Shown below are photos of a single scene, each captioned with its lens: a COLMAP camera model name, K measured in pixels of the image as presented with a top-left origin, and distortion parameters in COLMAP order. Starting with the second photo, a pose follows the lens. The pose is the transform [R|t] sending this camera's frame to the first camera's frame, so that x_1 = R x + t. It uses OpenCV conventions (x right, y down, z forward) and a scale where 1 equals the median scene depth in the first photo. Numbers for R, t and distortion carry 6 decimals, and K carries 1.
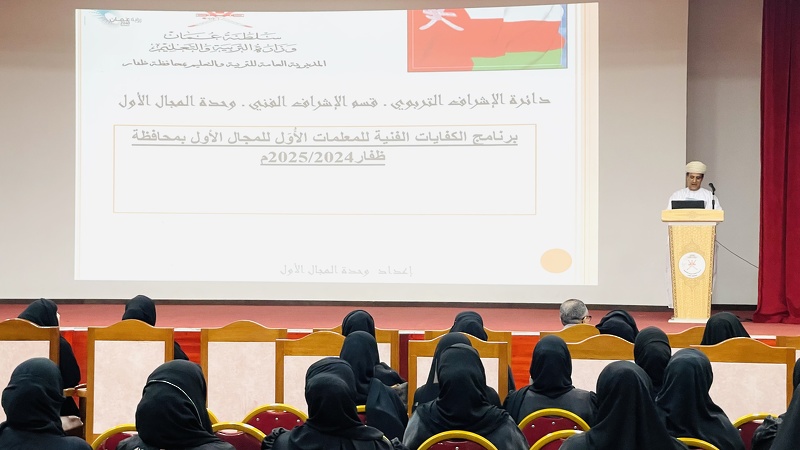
lens RADIAL K [[1459.3, 0, 400.0], [0, 1459.3, 225.0], [0, 0, 1]] dist [-0.006383, -0.012609]
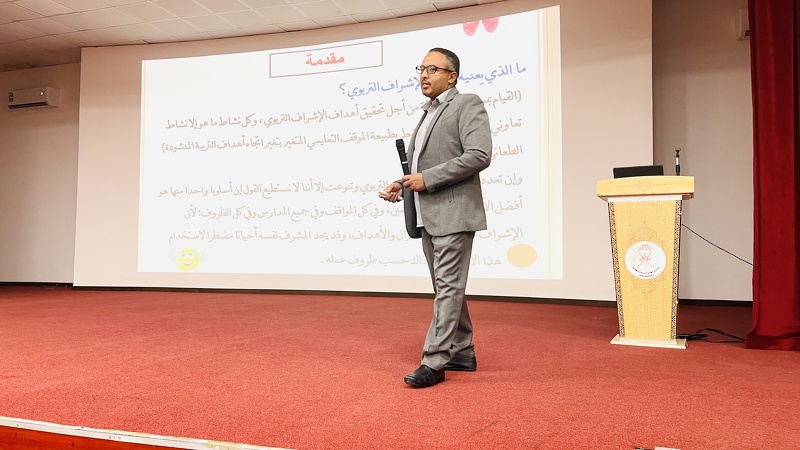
lens RADIAL K [[606.6, 0, 400.0], [0, 606.6, 225.0], [0, 0, 1]] dist [-0.004031, -0.001803]
pose [[0.972531, -0.014431, -0.232328, 0.154818], [0.007544, 0.999506, -0.030504, 0.018895], [0.232653, 0.027913, 0.972159, 0.698148]]
